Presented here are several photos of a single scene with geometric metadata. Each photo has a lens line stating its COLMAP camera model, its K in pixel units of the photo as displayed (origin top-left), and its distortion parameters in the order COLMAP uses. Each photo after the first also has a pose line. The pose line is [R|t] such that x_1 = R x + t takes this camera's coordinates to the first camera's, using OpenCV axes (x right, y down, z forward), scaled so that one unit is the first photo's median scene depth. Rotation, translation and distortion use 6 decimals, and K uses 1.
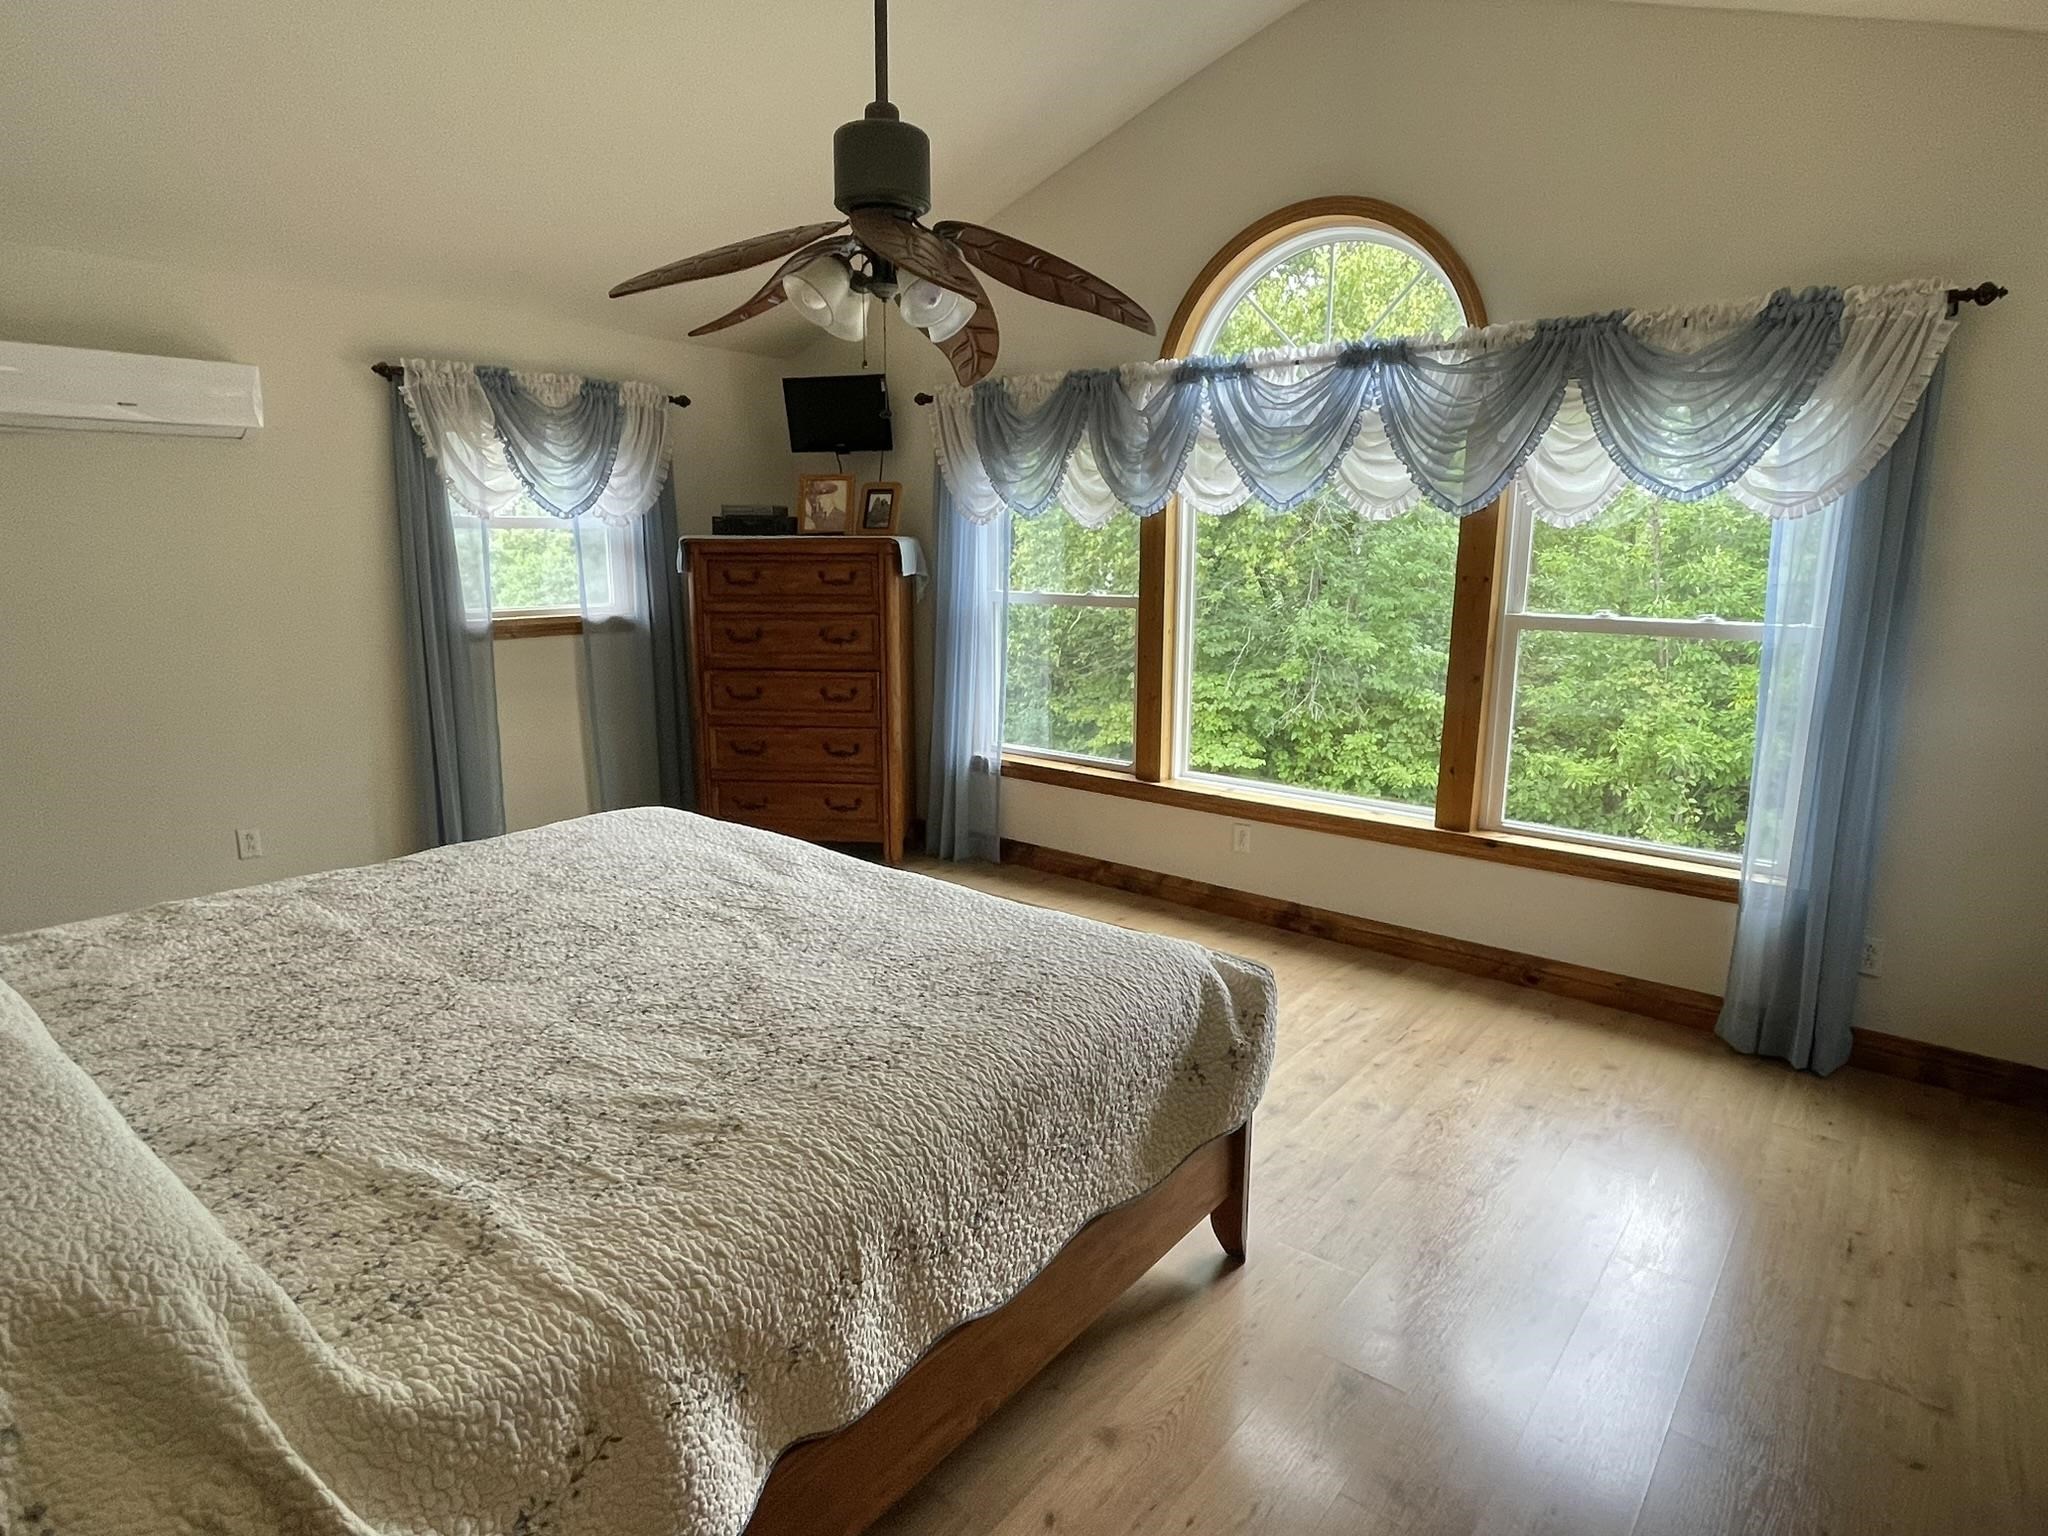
lens RADIAL K [[1147.2, 0, 1016.9], [0, 1147.2, 764.5], [0, 0, 1]] dist [-0.000140, -0.001831]
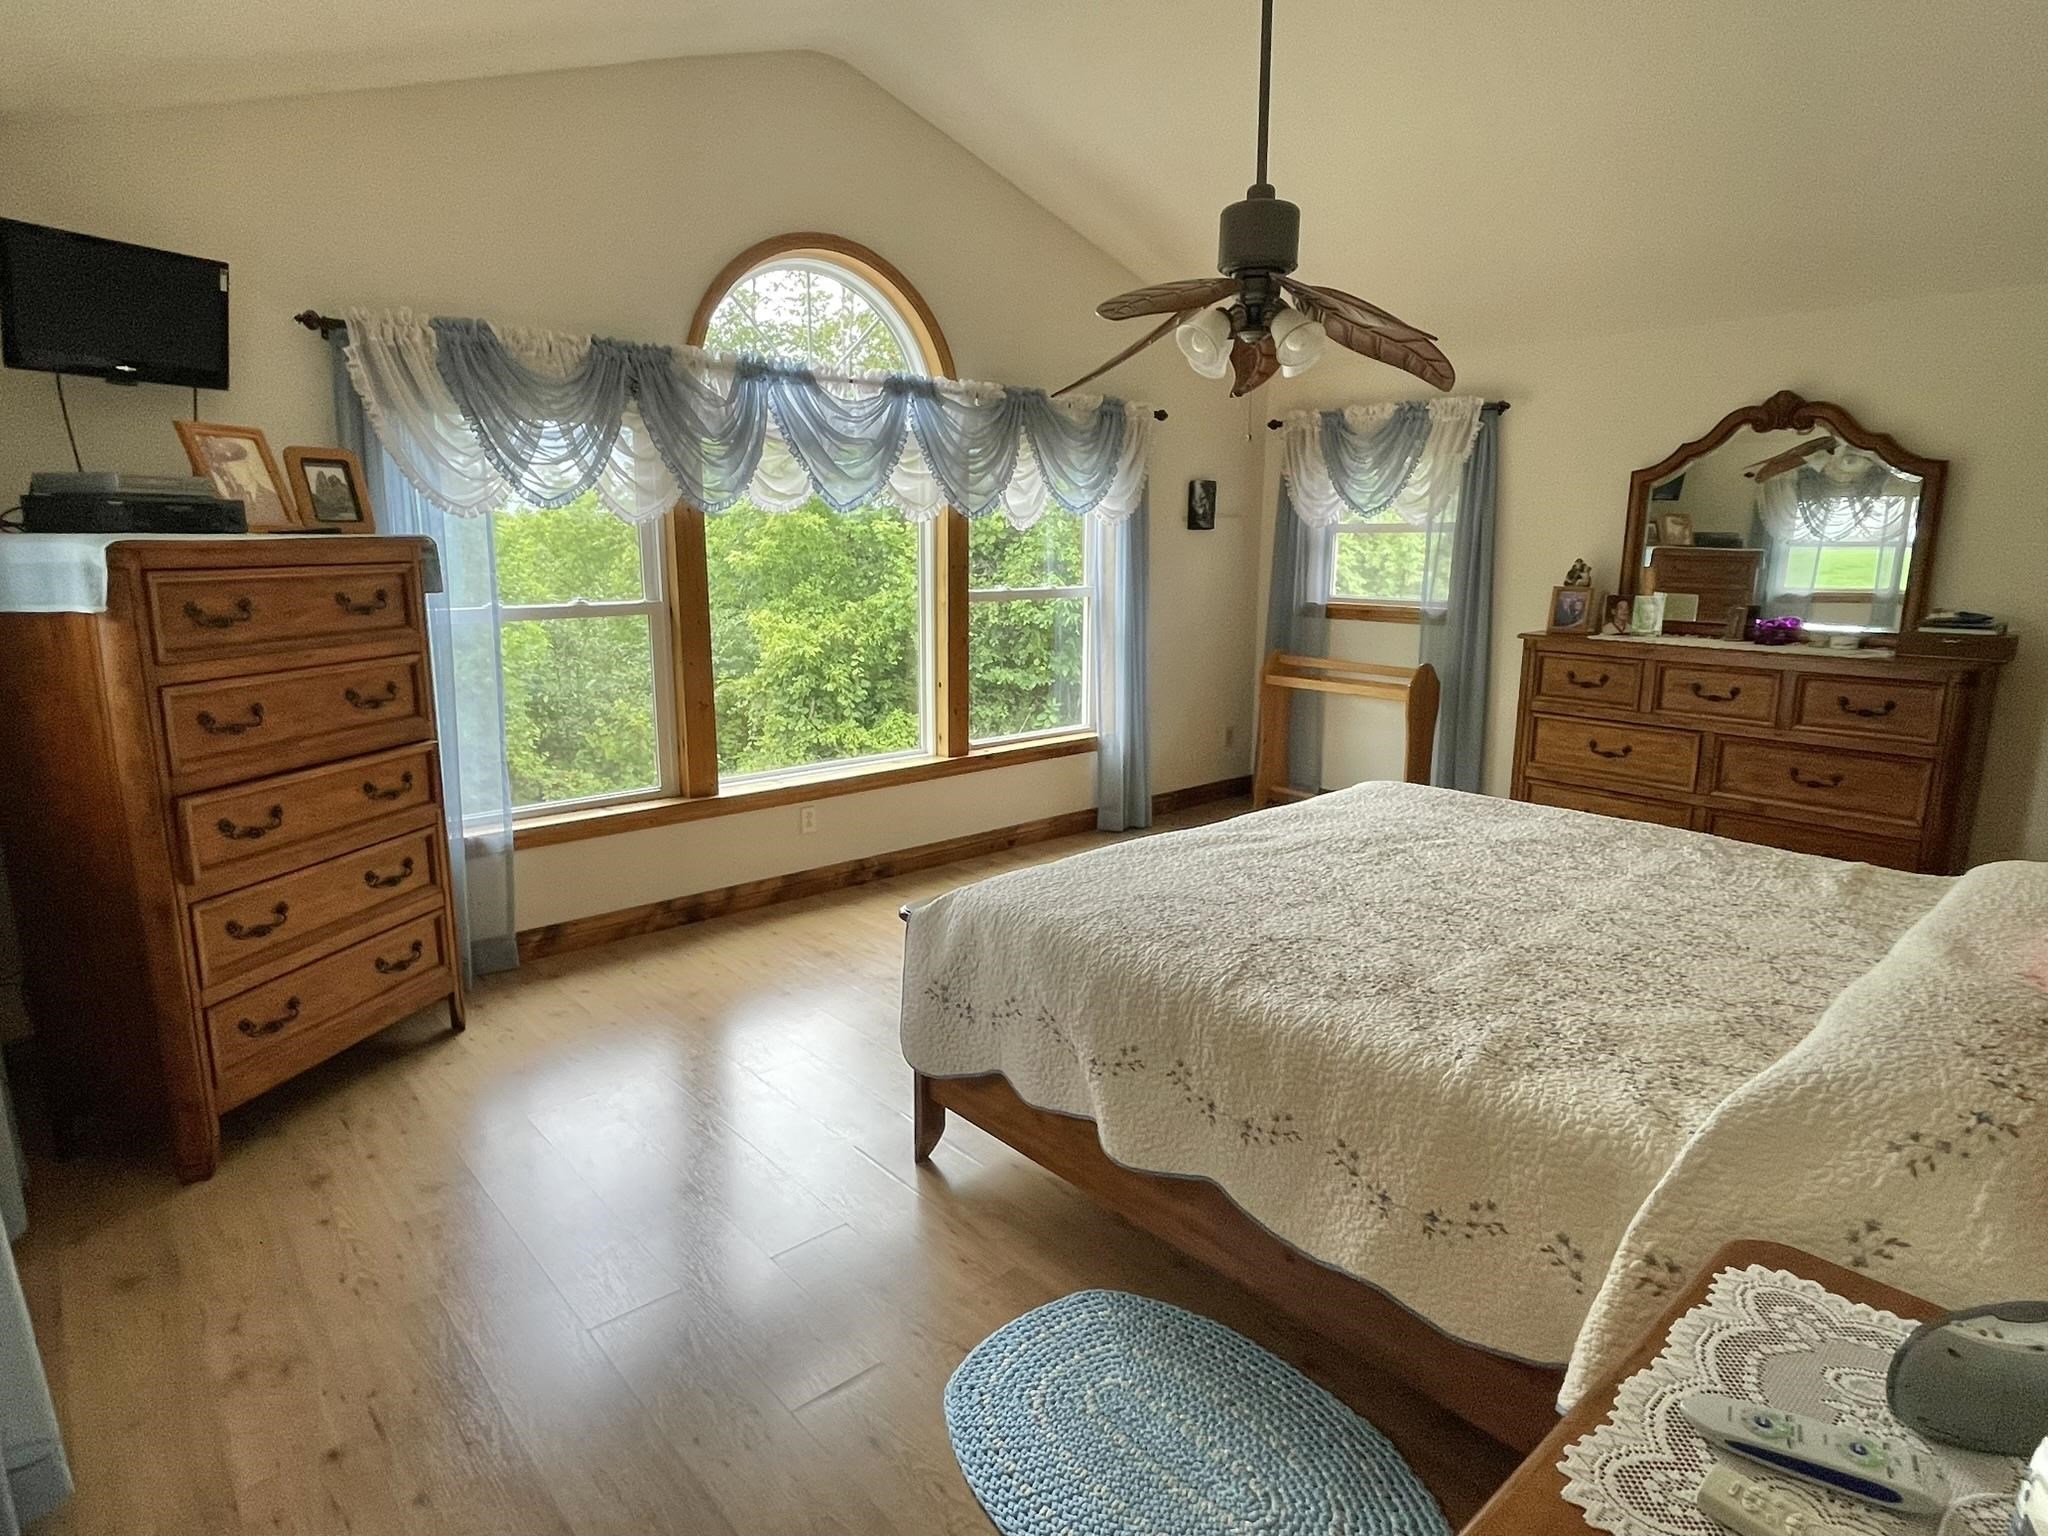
lens RADIAL K [[1147.2, 0, 1018.1], [0, 1147.2, 763.8], [0, 0, 1]] dist [-0.000140, -0.001831]
pose [[0.147641, -0.196141, 0.969397, -0.880271], [0.188211, 0.967800, 0.167153, -0.140303], [-0.970968, 0.157772, 0.179803, 0.681958]]
